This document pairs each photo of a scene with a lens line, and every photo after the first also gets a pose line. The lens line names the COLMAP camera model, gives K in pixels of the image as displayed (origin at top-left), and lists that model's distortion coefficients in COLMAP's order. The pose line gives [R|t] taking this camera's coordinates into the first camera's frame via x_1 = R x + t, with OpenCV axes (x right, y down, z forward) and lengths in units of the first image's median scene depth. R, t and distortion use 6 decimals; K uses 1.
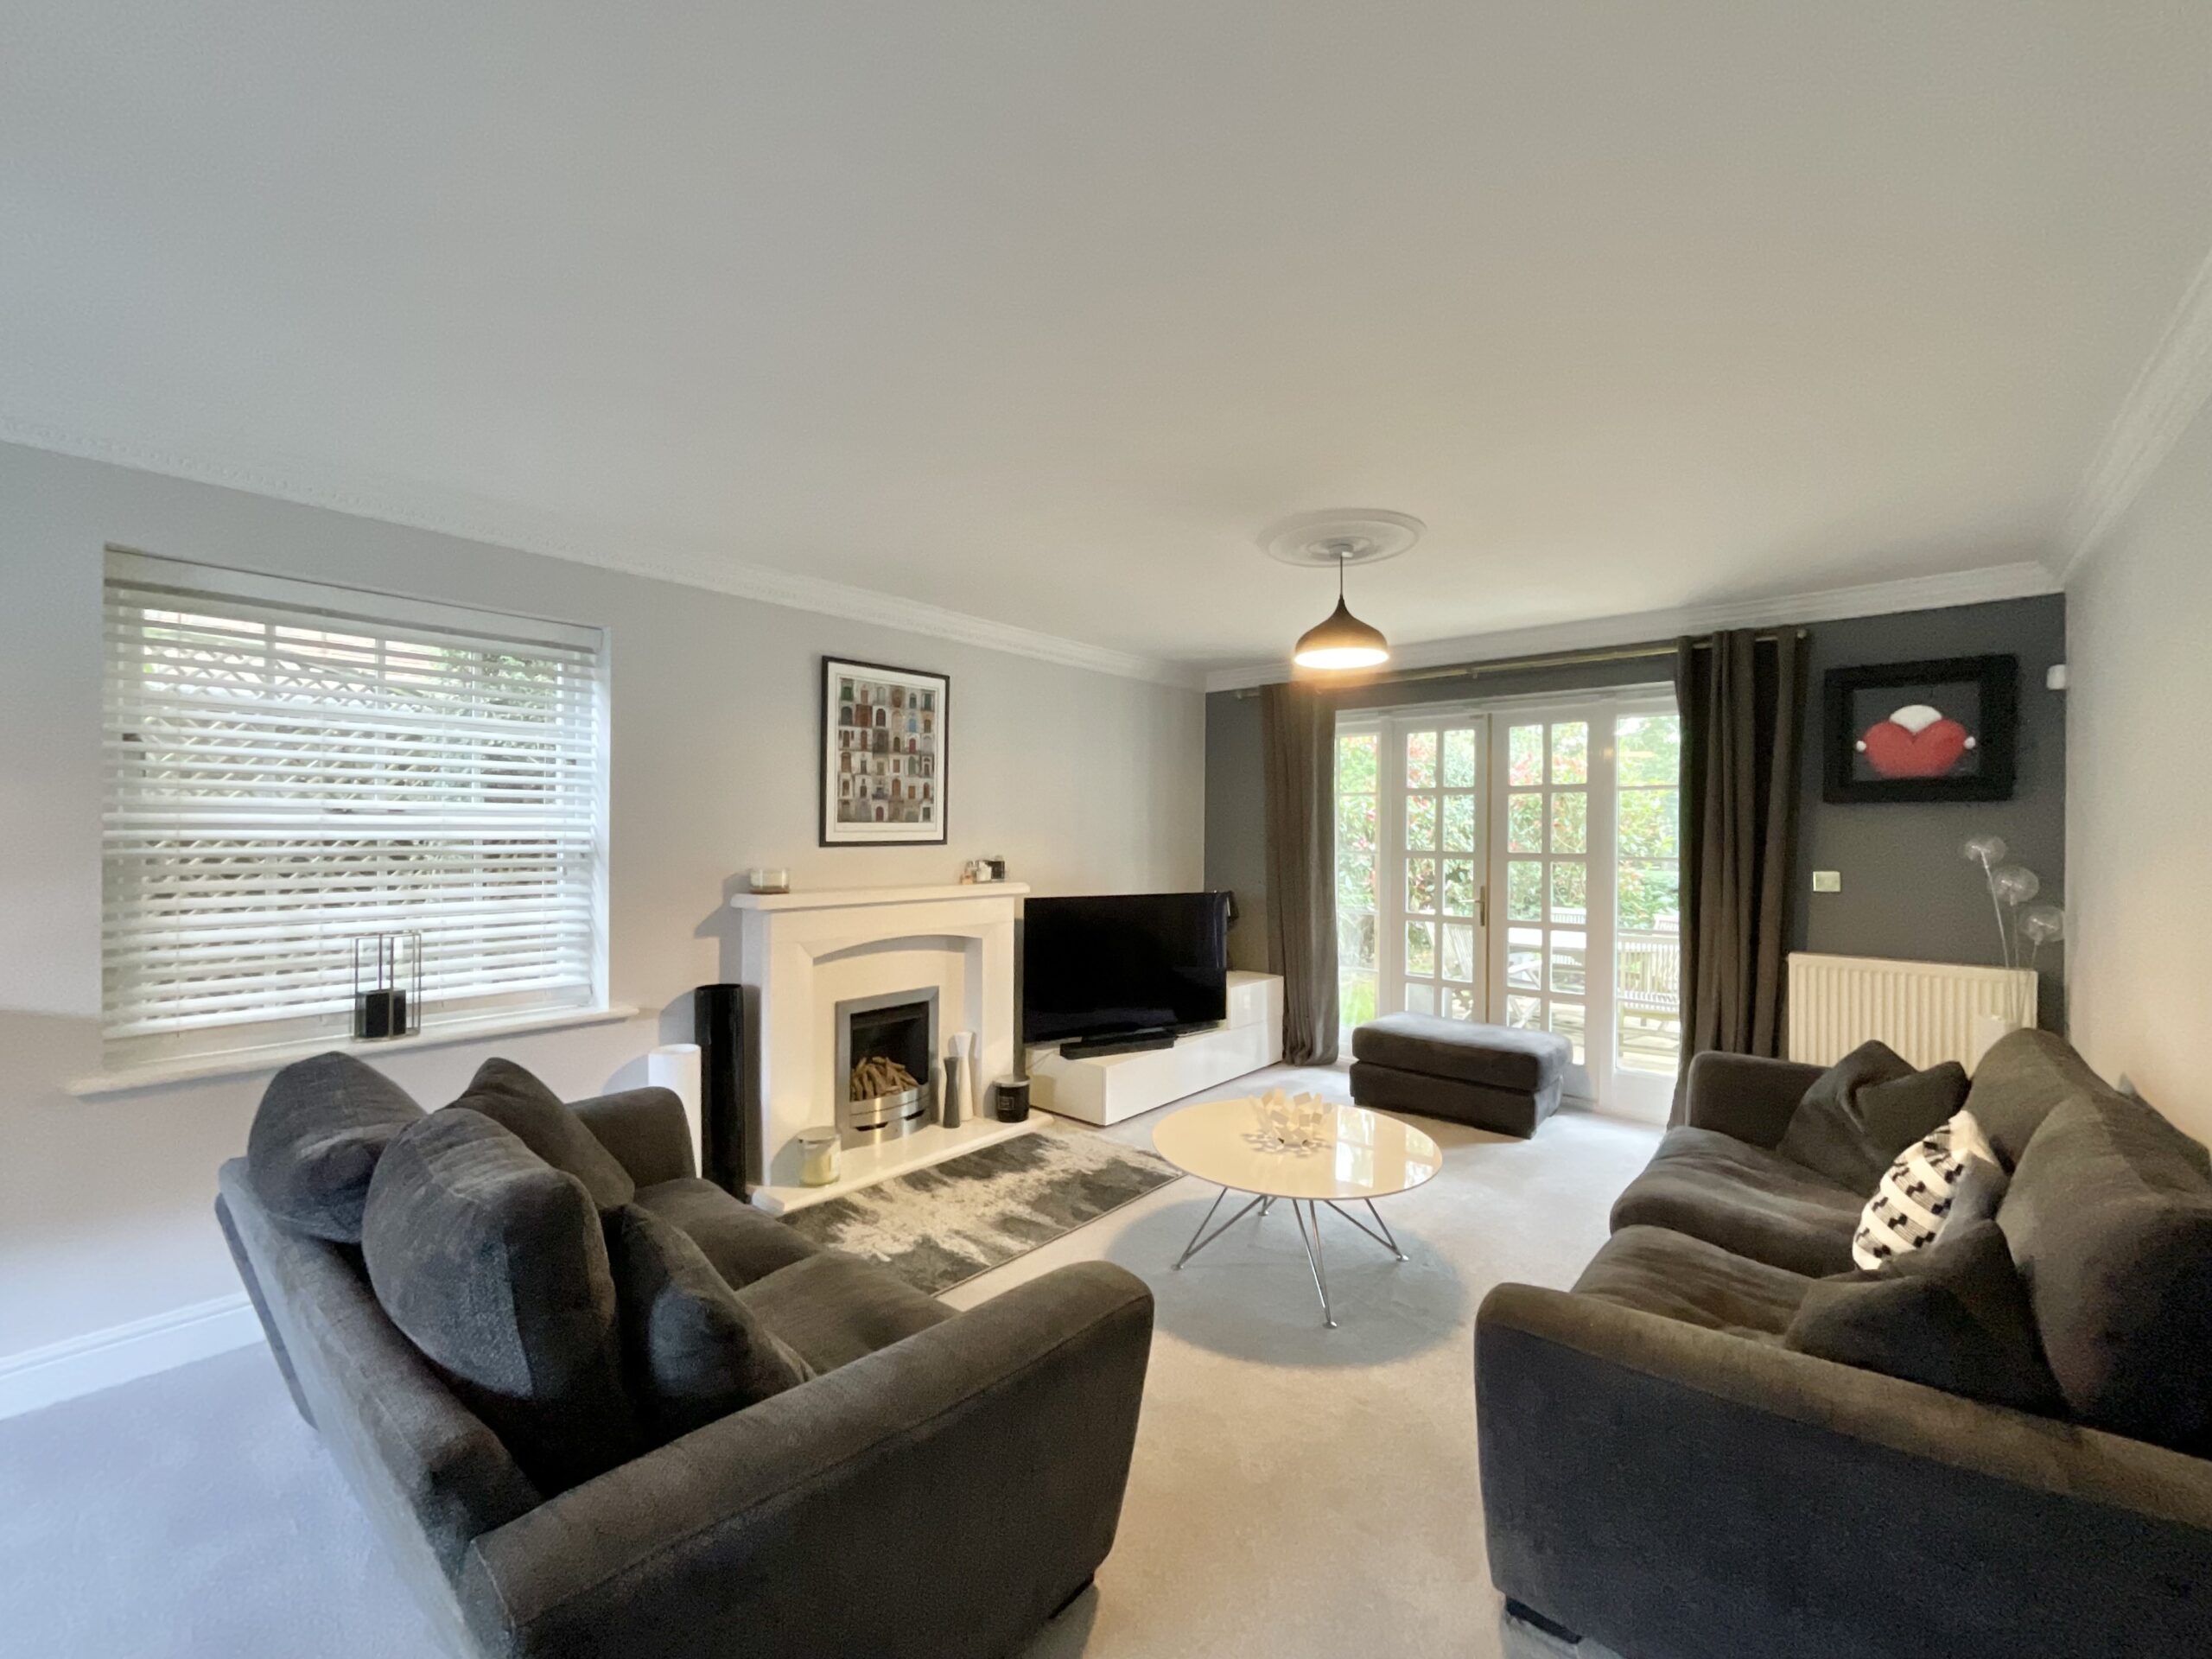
lens RADIAL K [[901.0, 0, 1106.0], [0, 901.0, 829.5], [0, 0, 1]] dist [-0.000389, 0.000003]
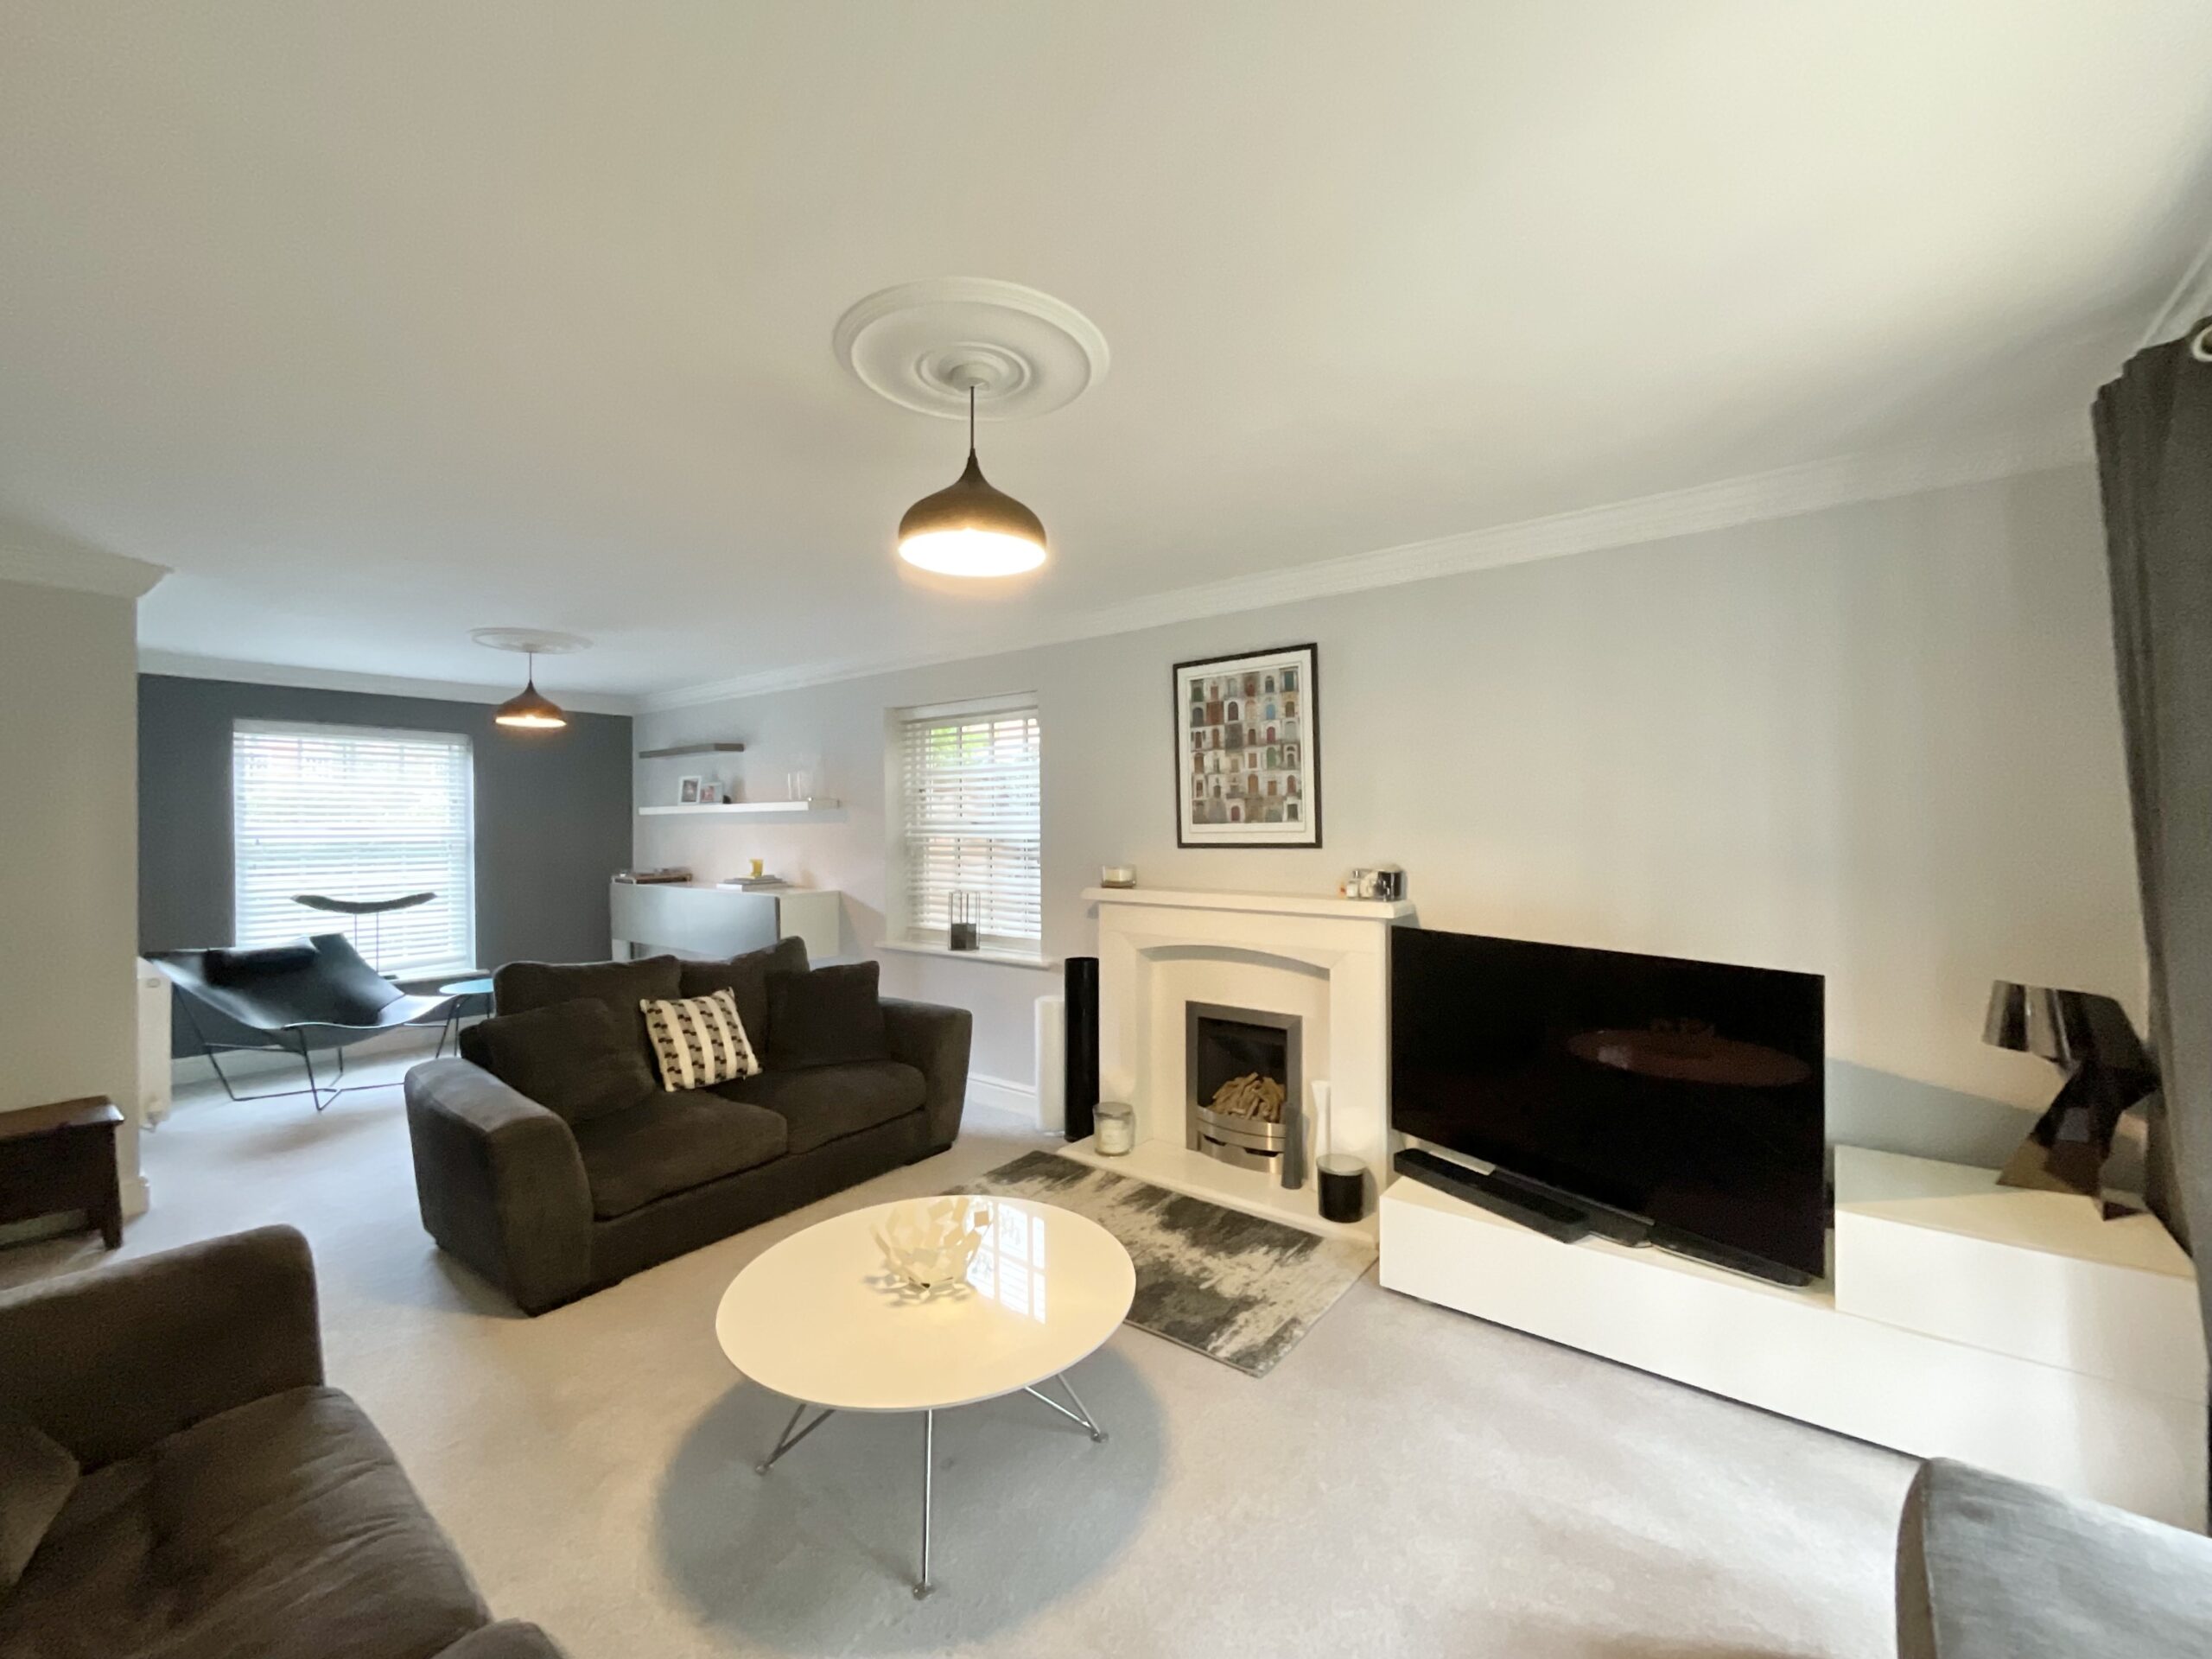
lens RADIAL K [[895.8, 0, 1106.3], [0, 895.8, 822.9], [0, 0, 1]] dist [-0.013421, -0.000180]
pose [[0.047666, -0.011025, -0.998802, 0.686011], [0.008587, 0.999907, -0.010627, 0.000859], [0.998826, -0.008070, 0.047757, 0.836186]]
